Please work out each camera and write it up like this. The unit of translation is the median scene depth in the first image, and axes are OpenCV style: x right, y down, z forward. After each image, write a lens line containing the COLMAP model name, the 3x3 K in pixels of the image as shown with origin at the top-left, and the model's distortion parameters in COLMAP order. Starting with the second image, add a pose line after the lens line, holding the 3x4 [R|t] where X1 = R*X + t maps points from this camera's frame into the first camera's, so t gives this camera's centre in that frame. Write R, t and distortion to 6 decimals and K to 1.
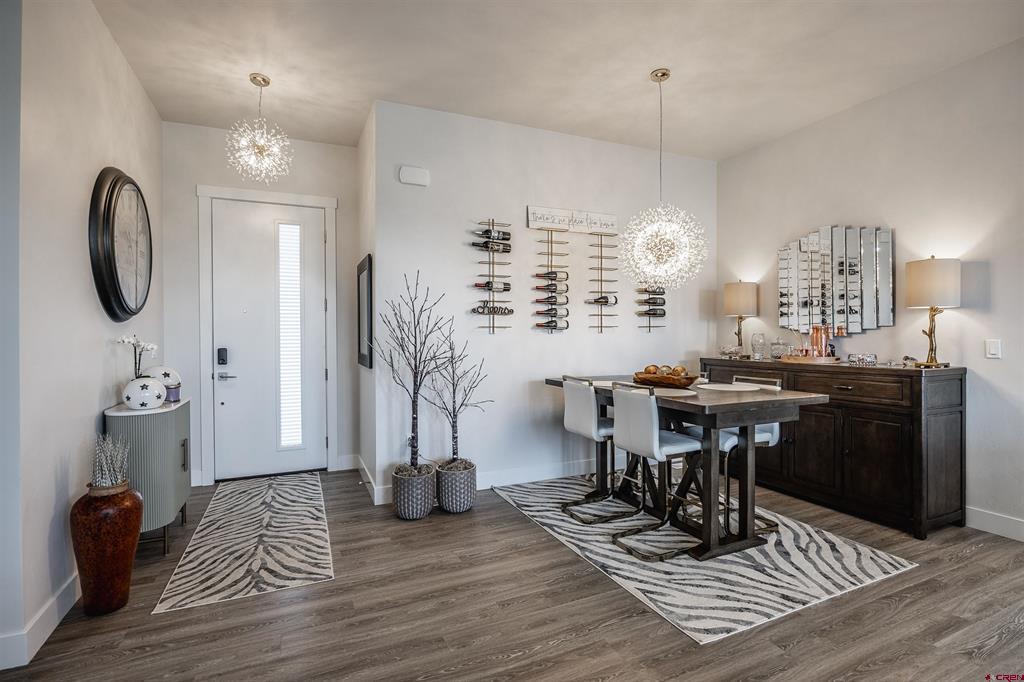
lens RADIAL K [[479.8, 0, 511.0], [0, 479.8, 339.6], [0, 0, 1]] dist [-0.010122, -0.001114]
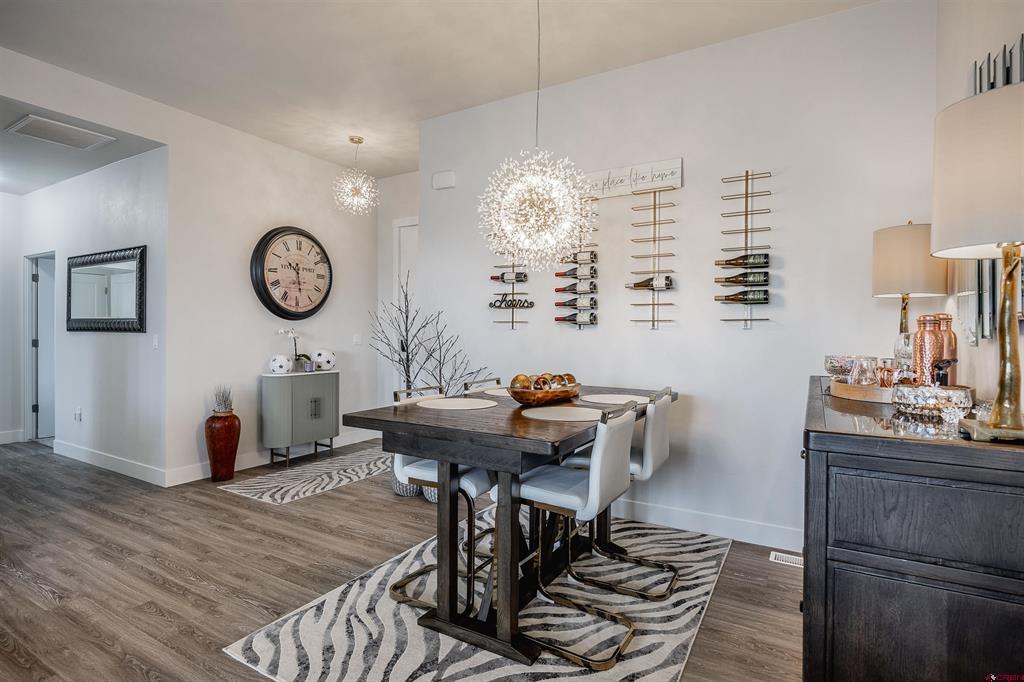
lens RADIAL K [[521.8, 0, 513.0], [0, 521.8, 337.6], [0, 0, 1]] dist [-0.007516, 0.000568]
pose [[0.577741, 0.019032, -0.815999, 1.002316], [-0.016920, 0.999793, 0.011339, -0.009840], [0.816045, 0.007256, 0.577943, 0.547707]]
